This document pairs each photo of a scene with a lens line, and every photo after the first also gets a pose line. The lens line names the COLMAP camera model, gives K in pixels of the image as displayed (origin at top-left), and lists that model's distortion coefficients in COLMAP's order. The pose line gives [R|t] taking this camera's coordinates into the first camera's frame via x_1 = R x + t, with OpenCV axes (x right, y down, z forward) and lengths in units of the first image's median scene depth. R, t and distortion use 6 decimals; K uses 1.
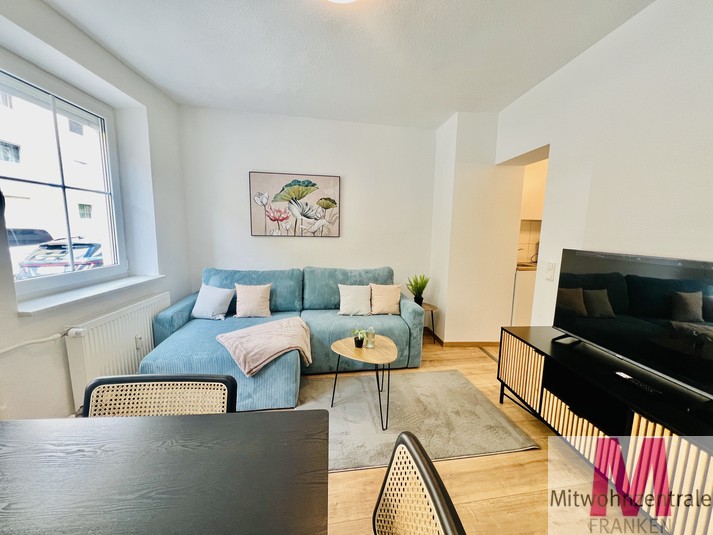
lens RADIAL K [[285.7, 0, 355.5], [0, 285.7, 268.5], [0, 0, 1]] dist [-0.007289, -0.000101]
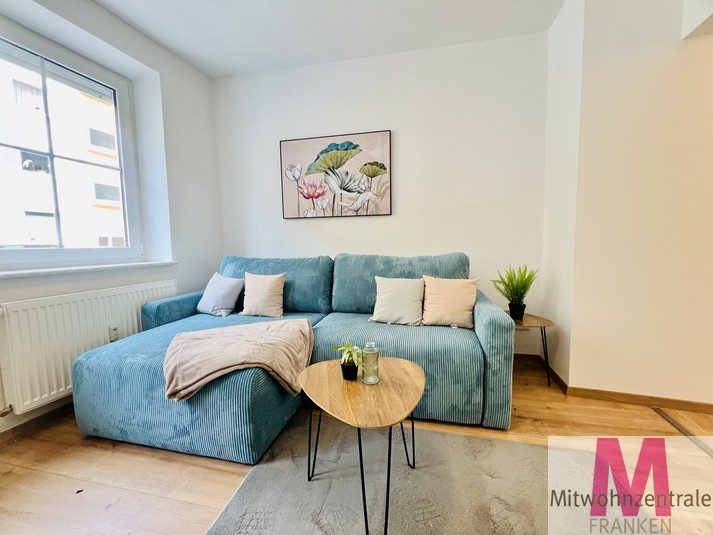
lens RADIAL K [[286.4, 0, 354.9], [0, 286.4, 267.4], [0, 0, 1]] dist [-0.003540, 0.000858]
pose [[0.925296, -0.002643, -0.379236, 0.155986], [-0.017311, 0.998639, -0.049198, 0.069683], [0.378850, 0.052088, 0.923991, 0.362180]]
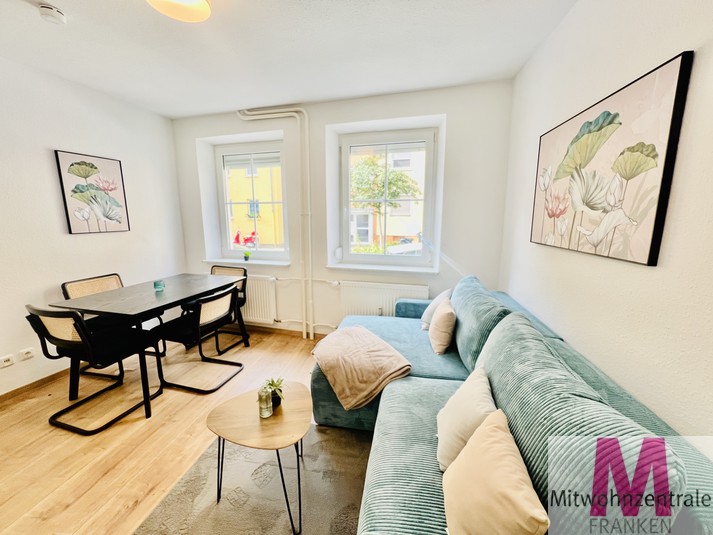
lens RADIAL K [[286.4, 0, 355.3], [0, 286.4, 268.3], [0, 0, 1]] dist [-0.003540, 0.000858]
pose [[-0.331744, 0.146824, -0.931873, 0.390911], [-0.134242, 0.970414, 0.200687, -0.149872], [0.933769, 0.191673, -0.302220, 0.945915]]
